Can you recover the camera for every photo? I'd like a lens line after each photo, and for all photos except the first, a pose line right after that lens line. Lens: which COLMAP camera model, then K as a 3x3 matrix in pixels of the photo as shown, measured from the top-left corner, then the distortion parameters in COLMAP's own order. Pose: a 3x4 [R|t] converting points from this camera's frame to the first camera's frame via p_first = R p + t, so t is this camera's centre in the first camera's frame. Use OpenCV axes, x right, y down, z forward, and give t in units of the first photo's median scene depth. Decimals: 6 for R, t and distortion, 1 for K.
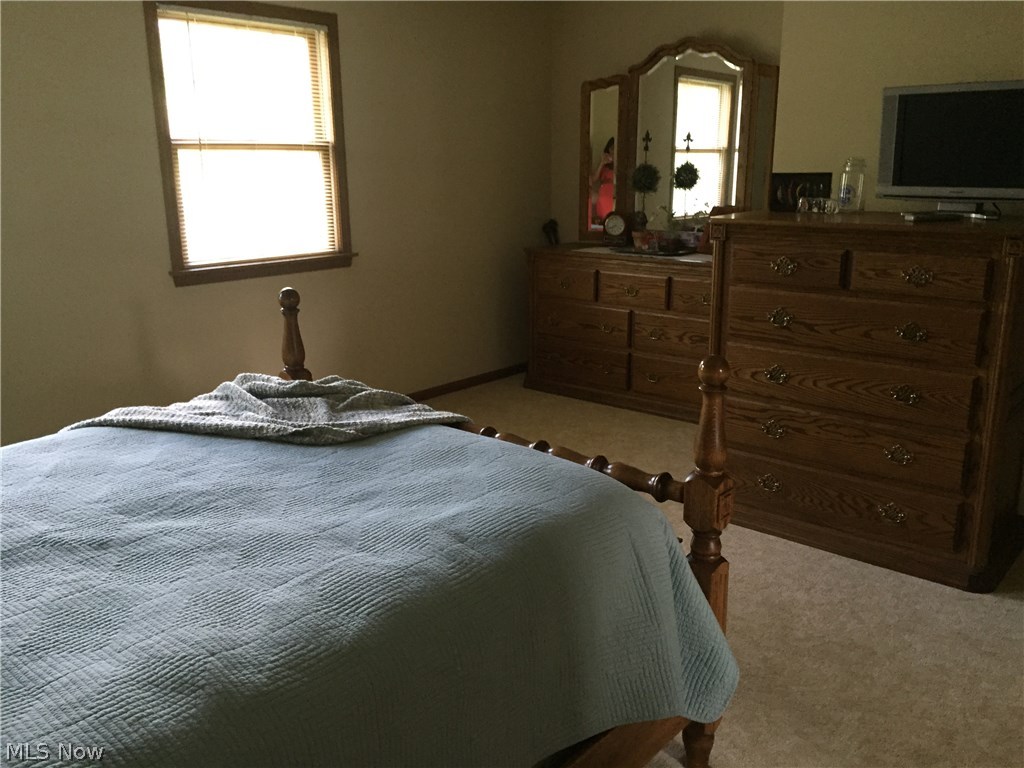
lens RADIAL K [[868.8, 0, 512.0], [0, 868.8, 384.0], [0, 0, 1]] dist [0.093449, -0.125482]
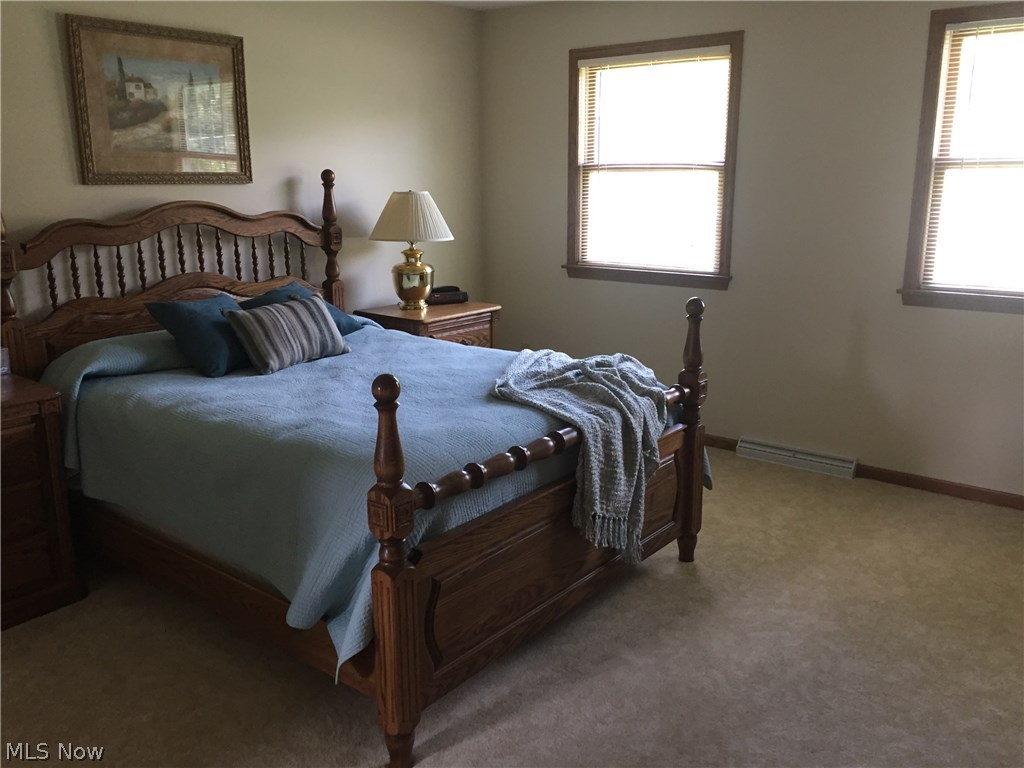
lens RADIAL K [[868.8, 0, 512.0], [0, 868.8, 384.0], [0, 0, 1]] dist [0.093449, -0.125482]
pose [[0.046303, 0.242283, -0.969100, 0.845105], [-0.254579, 0.940969, 0.223086, -0.196136], [0.965943, 0.236383, 0.105250, 0.698657]]
